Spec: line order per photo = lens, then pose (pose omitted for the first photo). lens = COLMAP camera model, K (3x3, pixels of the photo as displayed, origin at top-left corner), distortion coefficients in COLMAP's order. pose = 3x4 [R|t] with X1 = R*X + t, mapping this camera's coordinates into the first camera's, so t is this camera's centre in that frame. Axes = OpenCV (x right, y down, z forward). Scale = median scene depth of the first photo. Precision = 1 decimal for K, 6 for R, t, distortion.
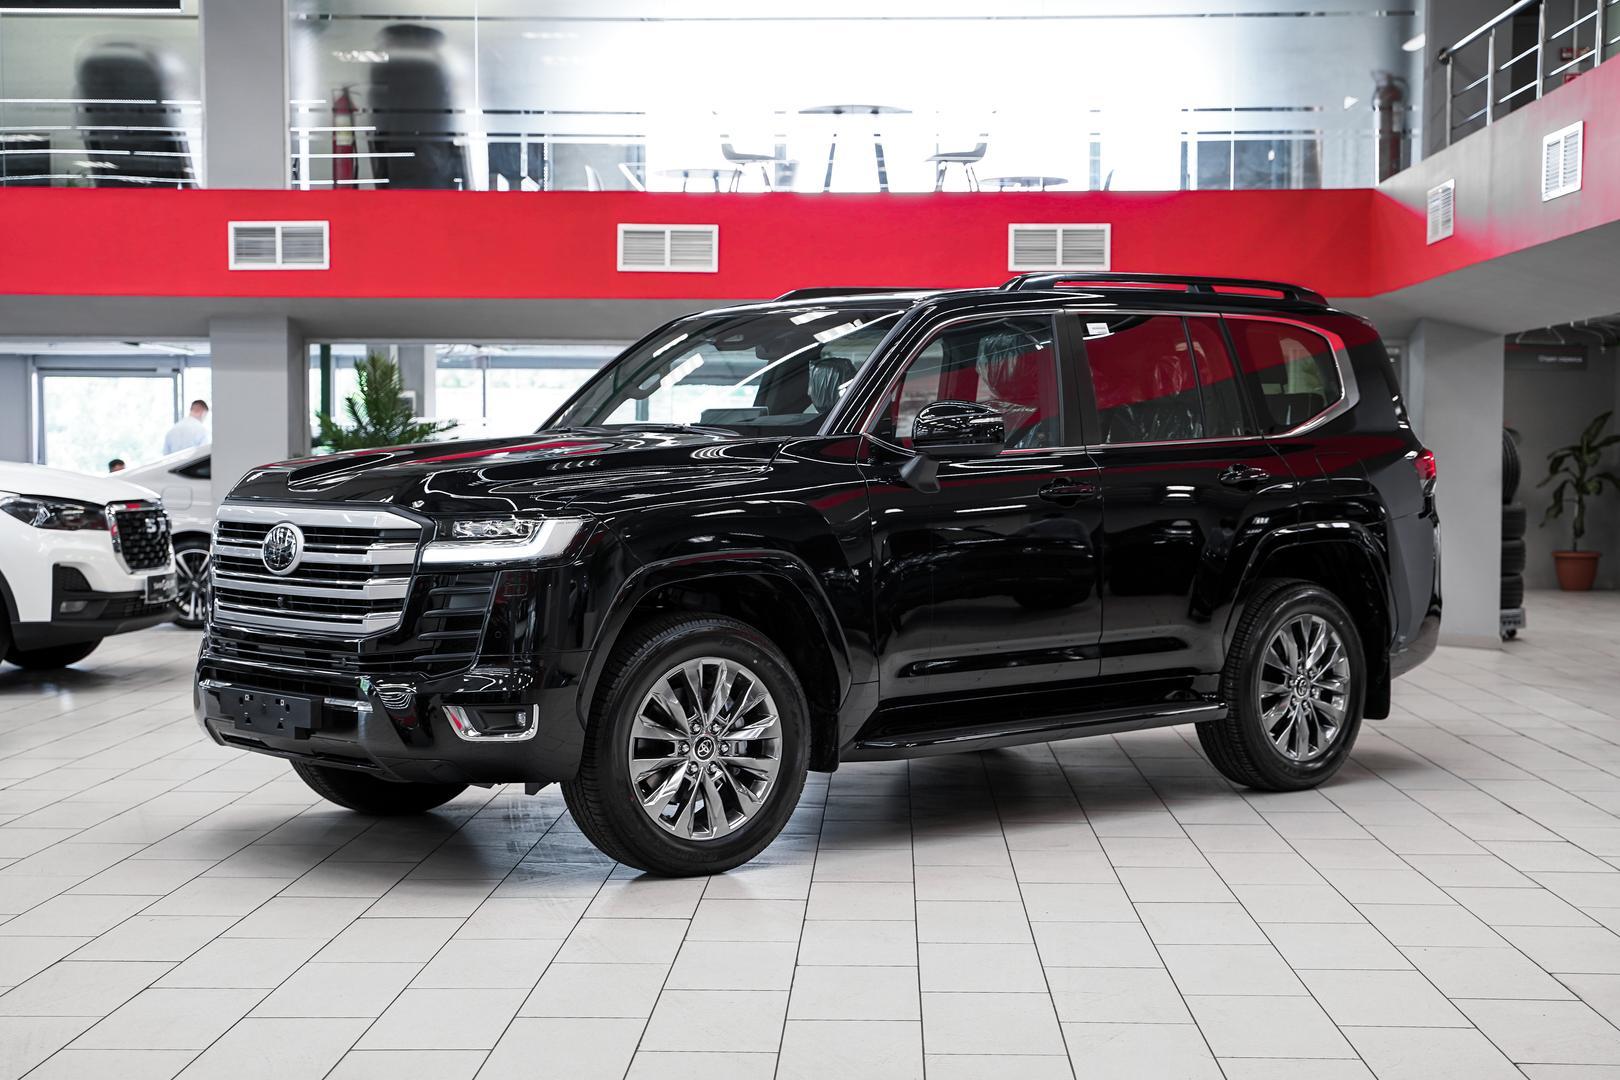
lens RADIAL K [[2449.8, 0, 815.1], [0, 2449.8, 569.3], [0, 0, 1]] dist [0.116153, 0.080309]
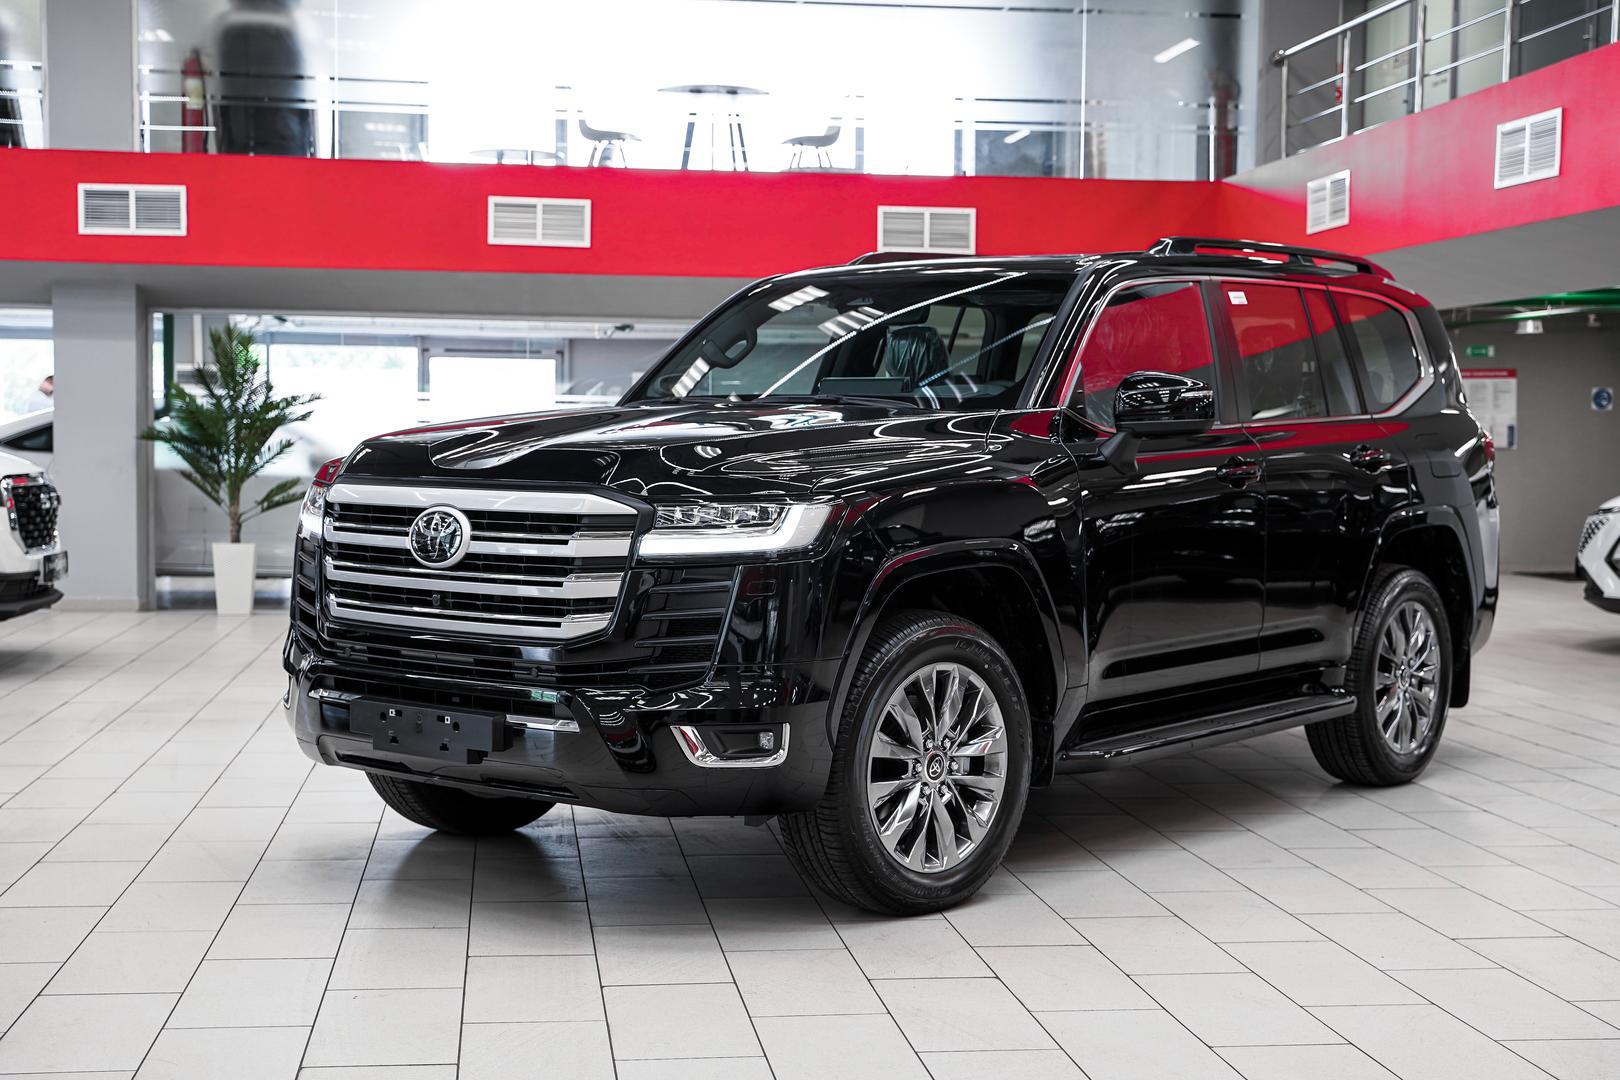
lens RADIAL K [[2166.7, 0, 783.4], [0, 2166.7, 579.8], [0, 0, 1]] dist [0.062444, 0.008864]
pose [[0.987458, -0.002417, 0.157862, -0.205007], [-0.000824, 0.999790, 0.020462, -0.008598], [-0.157879, -0.020335, 0.987249, 0.232455]]
